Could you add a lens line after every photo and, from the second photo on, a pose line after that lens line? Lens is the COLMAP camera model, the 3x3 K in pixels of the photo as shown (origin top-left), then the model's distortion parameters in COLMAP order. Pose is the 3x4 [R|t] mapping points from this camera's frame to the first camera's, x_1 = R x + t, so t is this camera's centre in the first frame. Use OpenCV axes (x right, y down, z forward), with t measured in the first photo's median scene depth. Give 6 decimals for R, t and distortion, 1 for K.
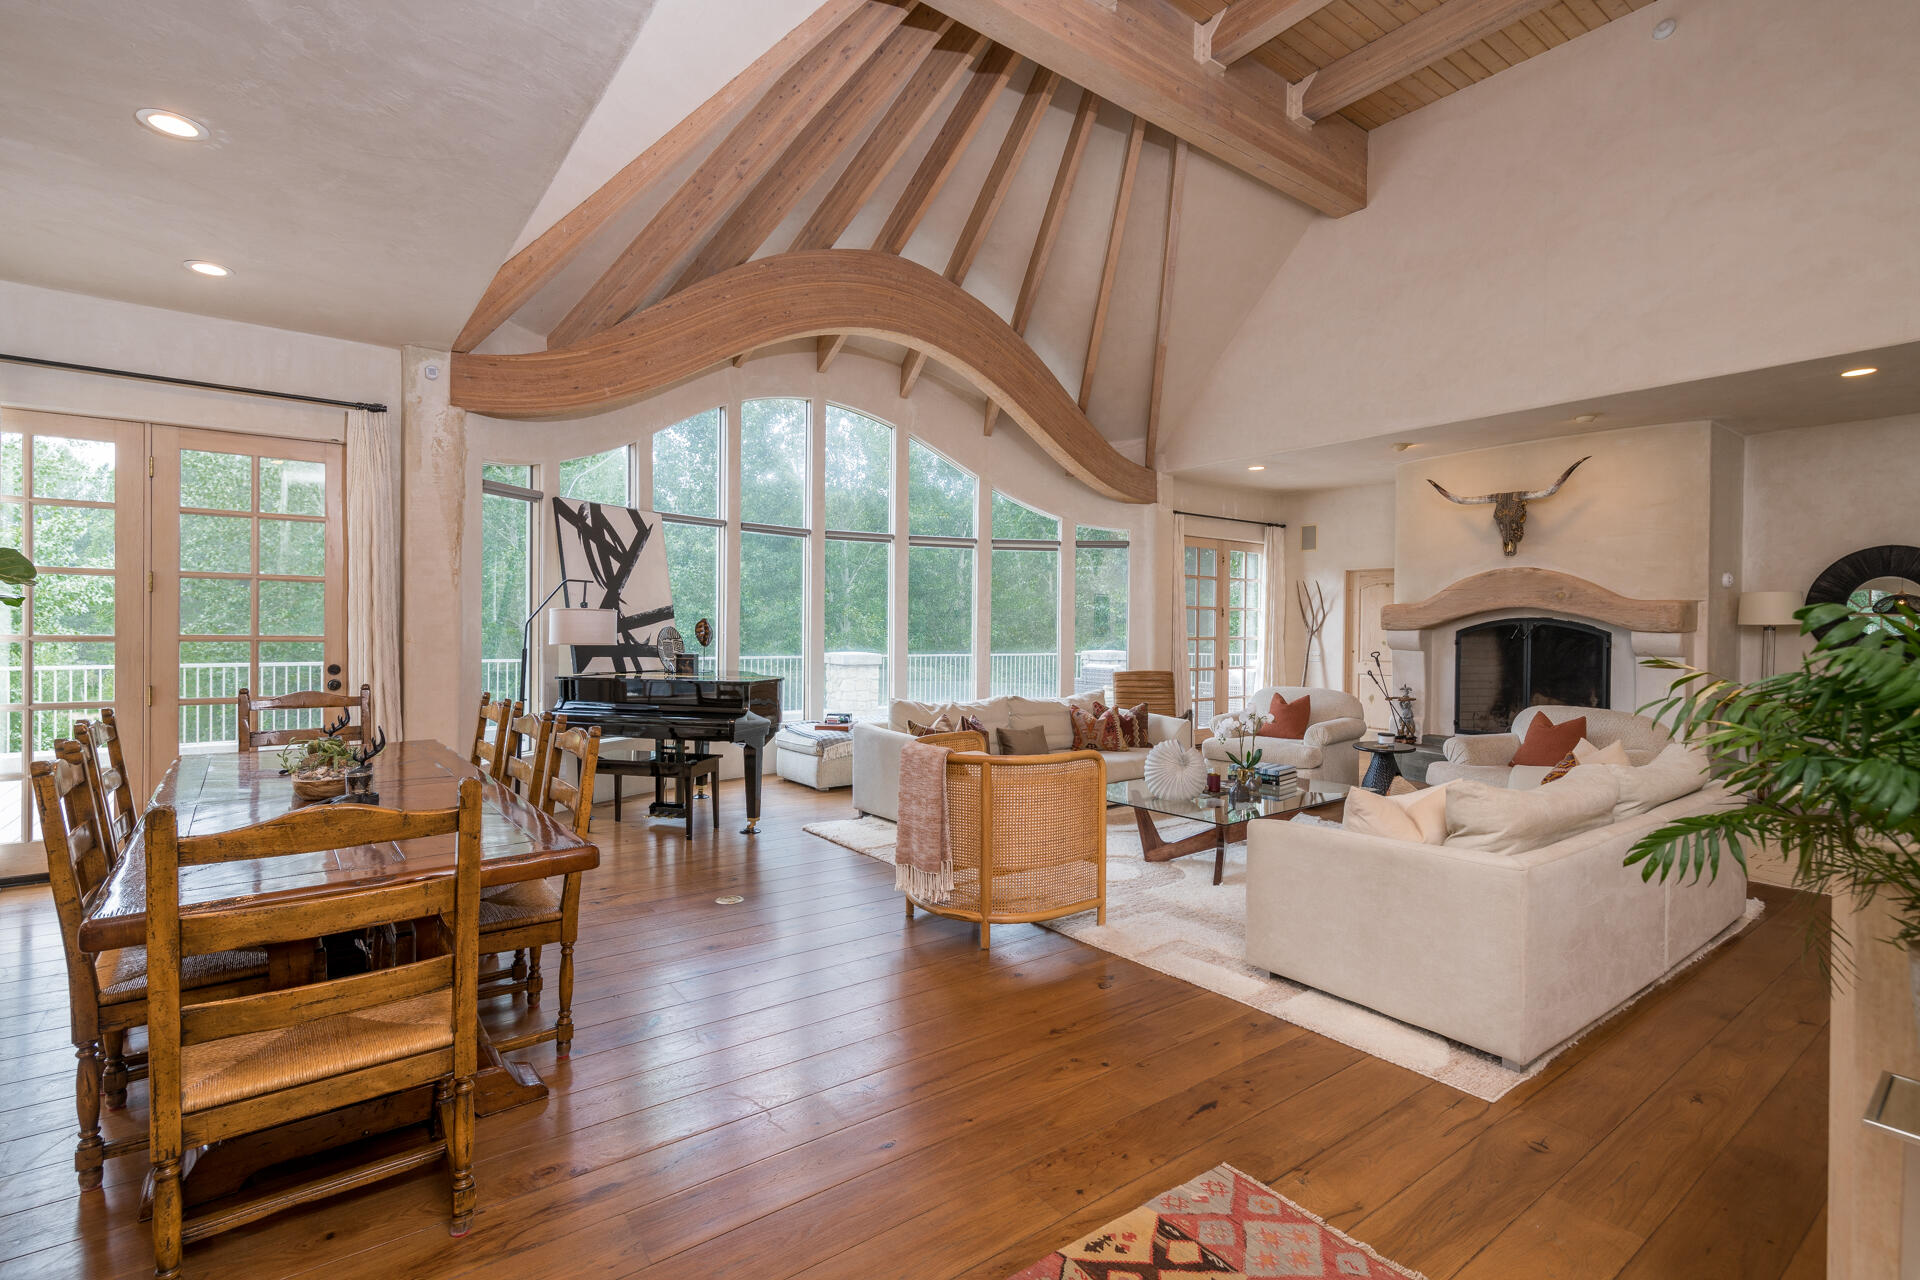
lens RADIAL K [[899.9, 0, 960.0], [0, 899.9, 640.0], [0, 0, 1]] dist [-0.000178, -0.000046]
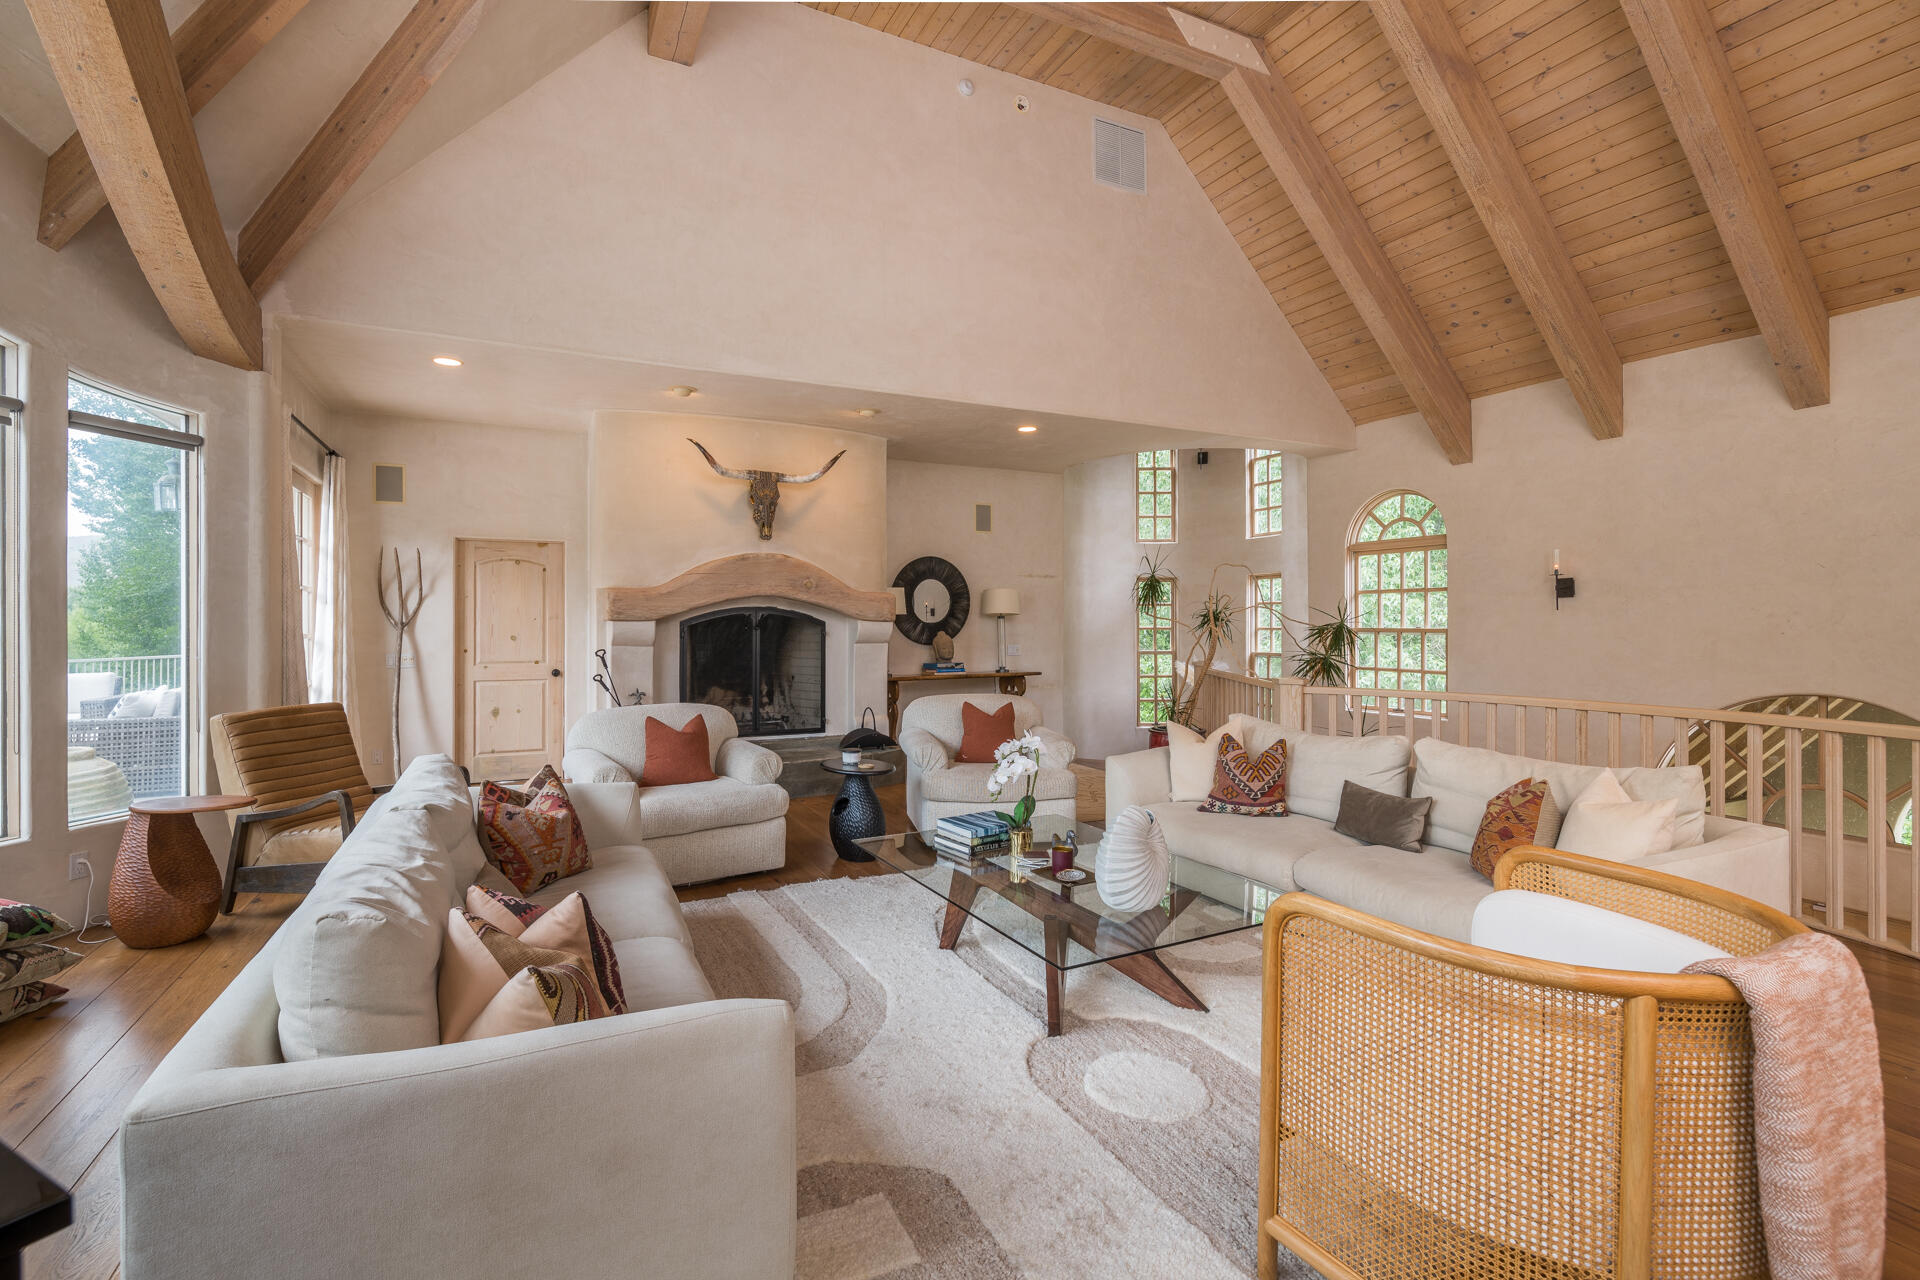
lens RADIAL K [[860.4, 0, 955.7], [0, 860.4, 615.2], [0, 0, 1]] dist [-0.000420, -0.000037]
pose [[0.172164, -0.004912, 0.985056, -0.226757], [0.018441, 0.999828, 0.001763, -0.013922], [-0.984896, 0.017862, 0.172225, 0.655175]]
